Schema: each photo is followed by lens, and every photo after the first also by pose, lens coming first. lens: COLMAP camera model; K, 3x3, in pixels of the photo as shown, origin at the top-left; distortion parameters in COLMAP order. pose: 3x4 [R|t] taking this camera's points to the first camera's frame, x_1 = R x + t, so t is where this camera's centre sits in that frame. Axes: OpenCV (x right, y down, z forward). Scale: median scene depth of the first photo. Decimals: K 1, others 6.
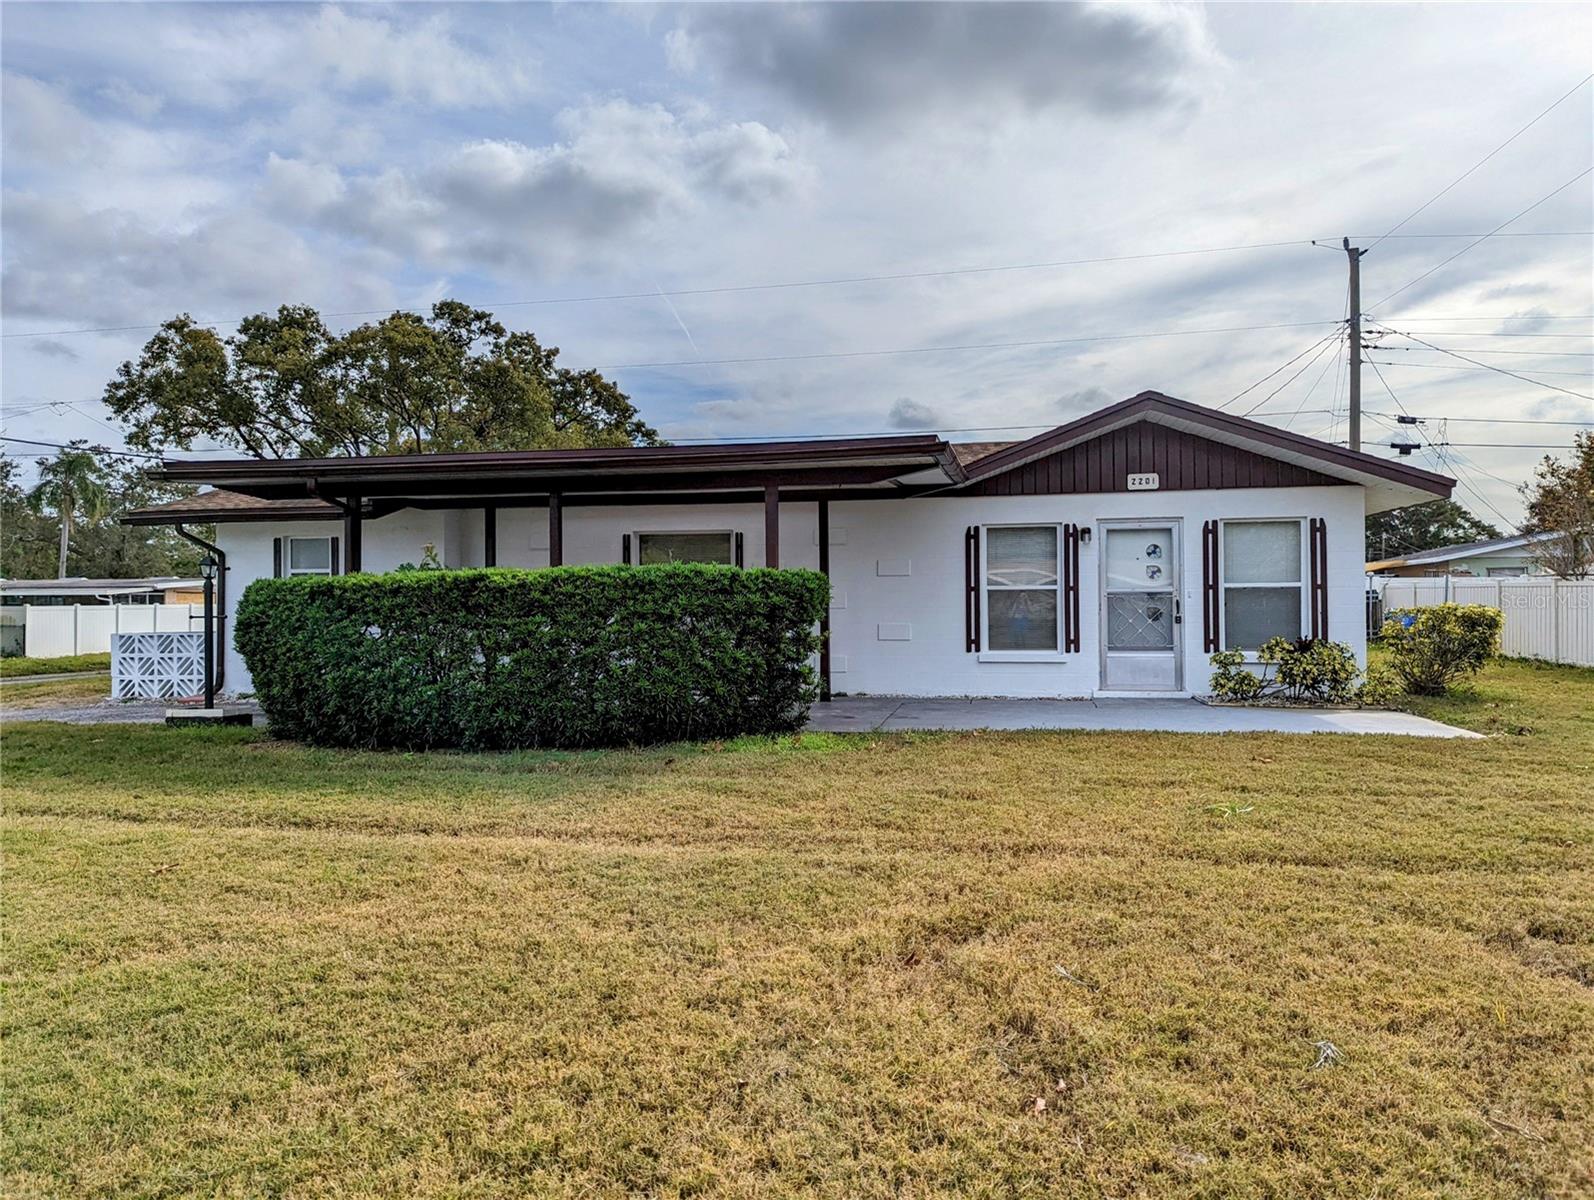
lens RADIAL K [[1107.4, 0, 795.1], [0, 1107.4, 598.0], [0, 0, 1]] dist [0.027014, -0.018809]
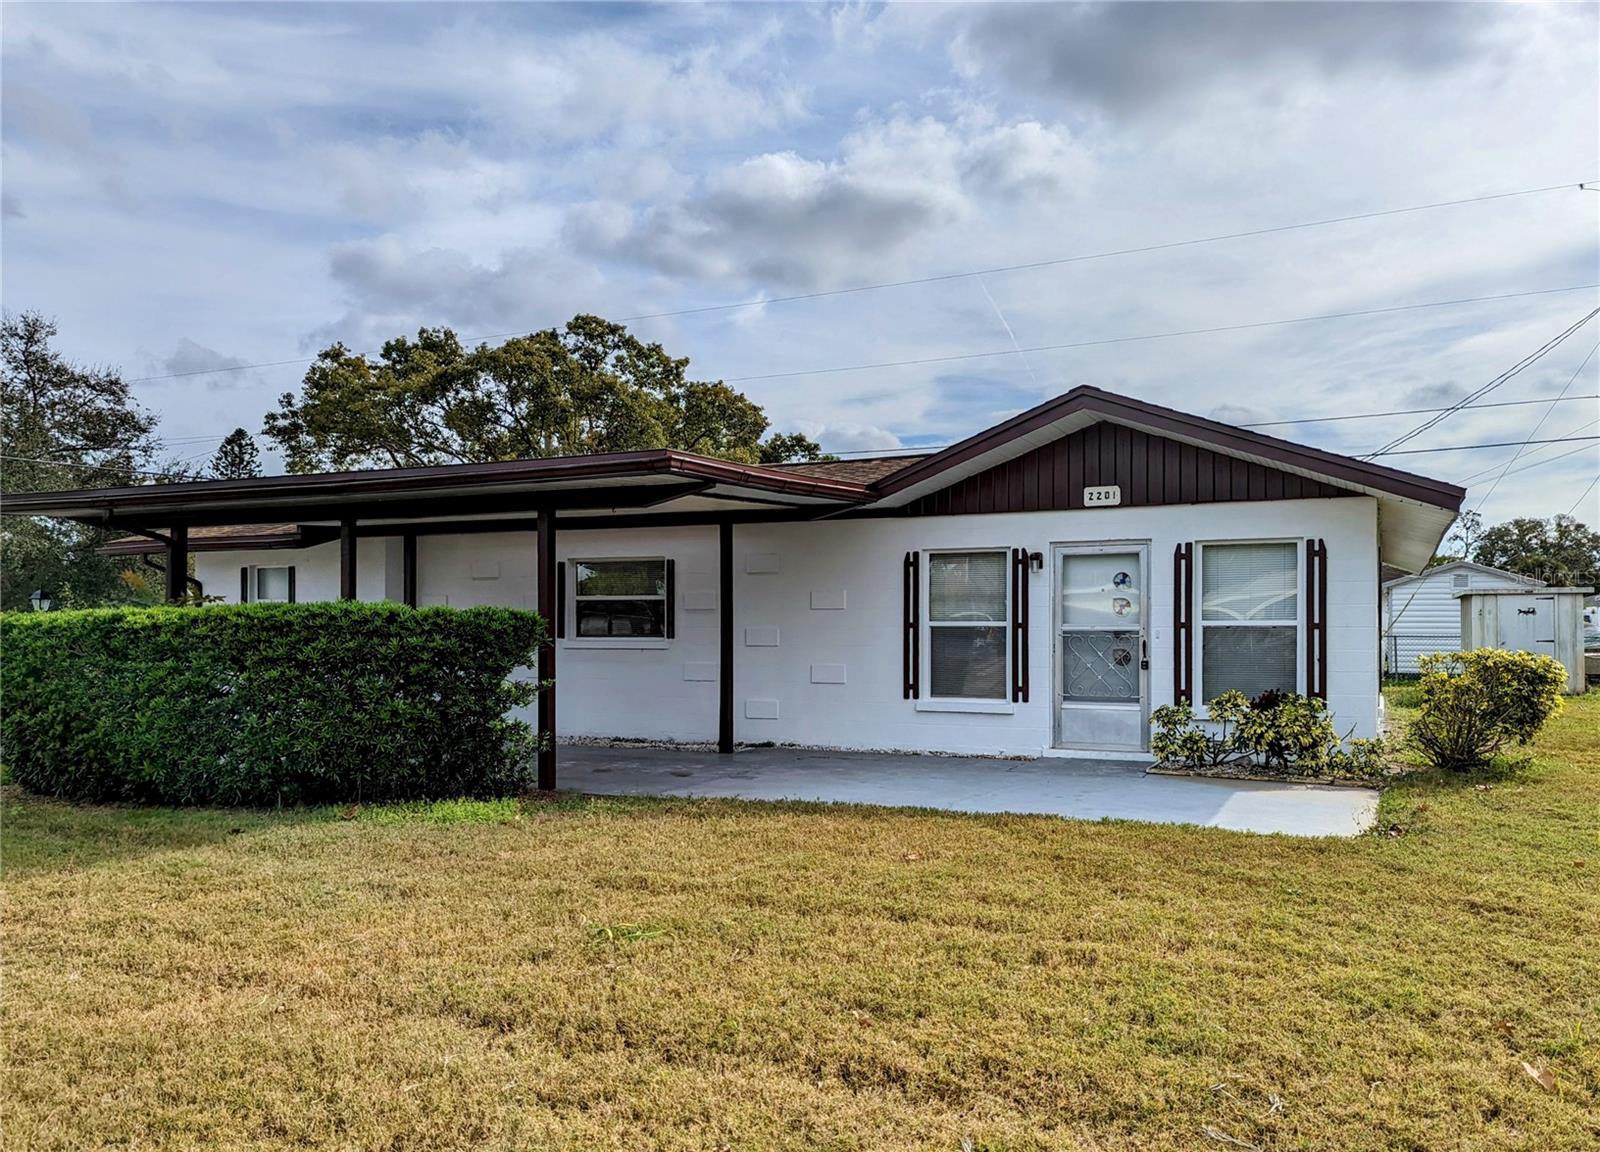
lens RADIAL K [[1195.6, 0, 783.9], [0, 1195.6, 637.8], [0, 0, 1]] dist [0.009638, -0.000045]
pose [[0.972407, 0.009337, -0.233103, 0.286431], [-0.006055, 0.999872, 0.014790, -0.011494], [0.233212, -0.012970, 0.972339, 0.082830]]
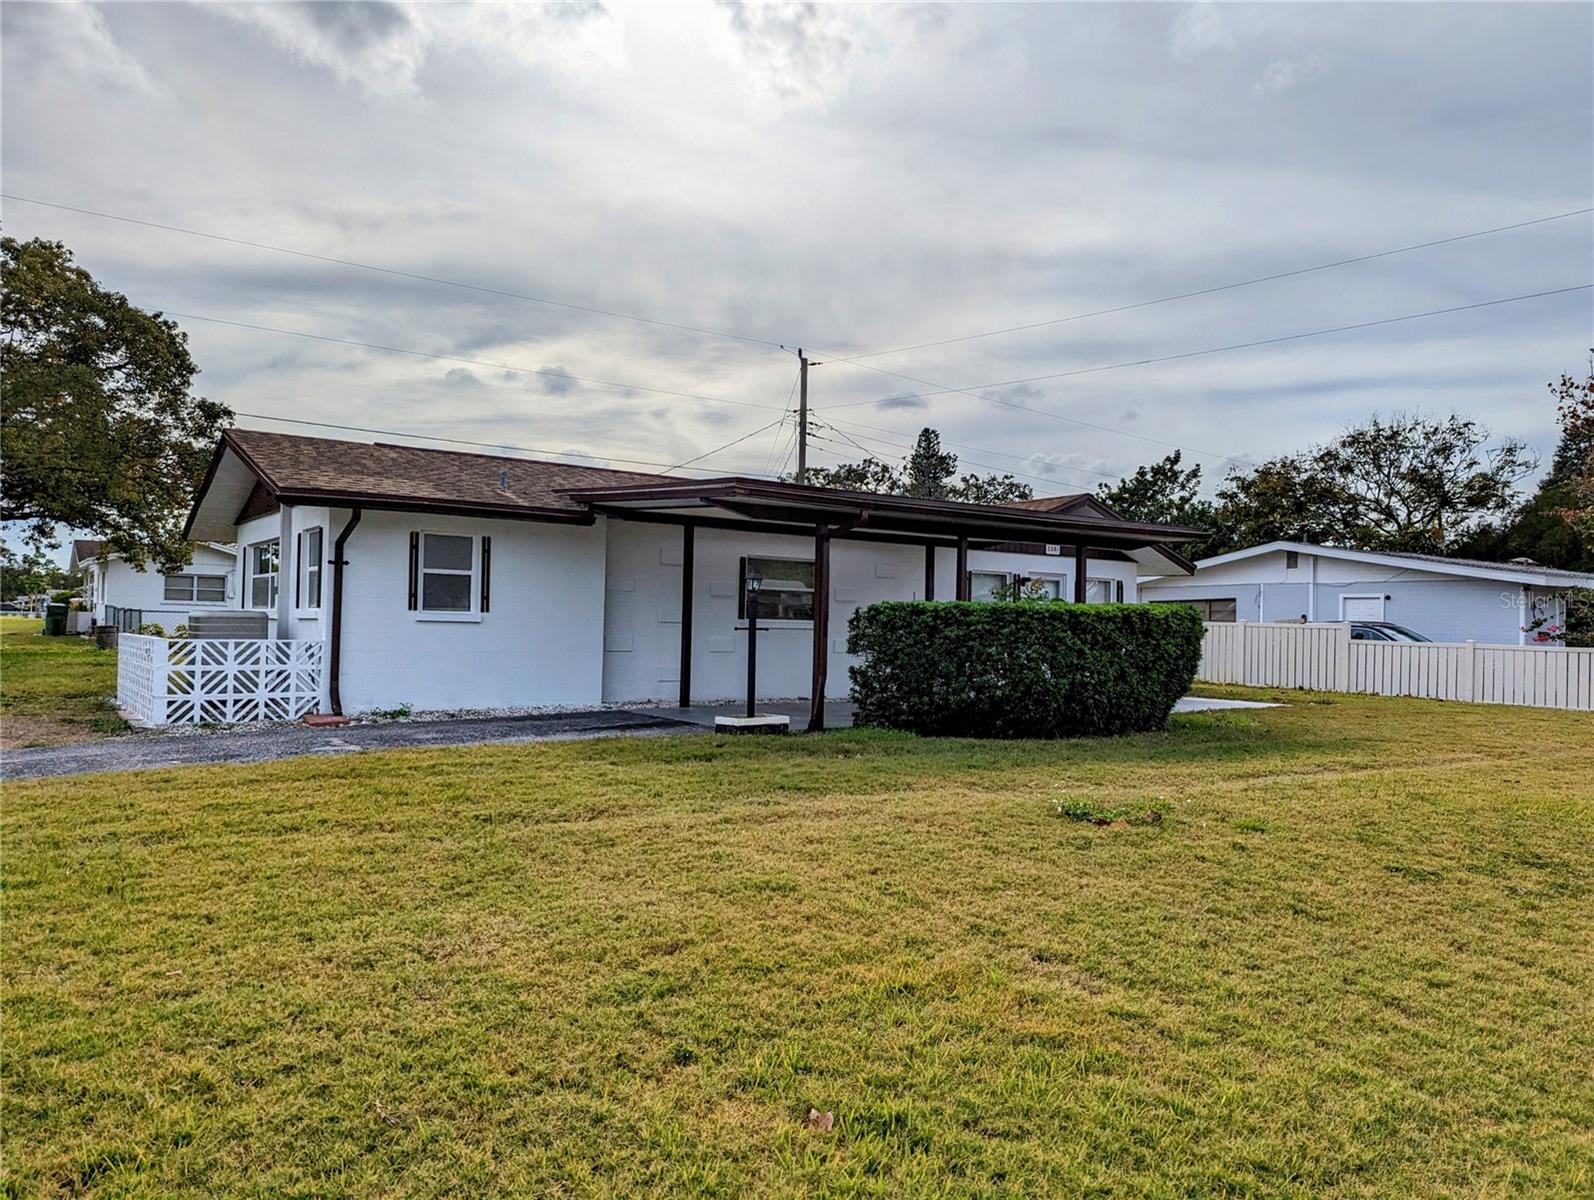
lens RADIAL K [[1107.4, 0, 797.2], [0, 1107.4, 601.9], [0, 0, 1]] dist [0.027014, -0.018809]
pose [[0.676880, 0.037979, 0.735113, -1.019722], [-0.034417, 0.999209, -0.019933, 0.009230], [-0.735288, -0.011808, 0.677652, 0.222108]]
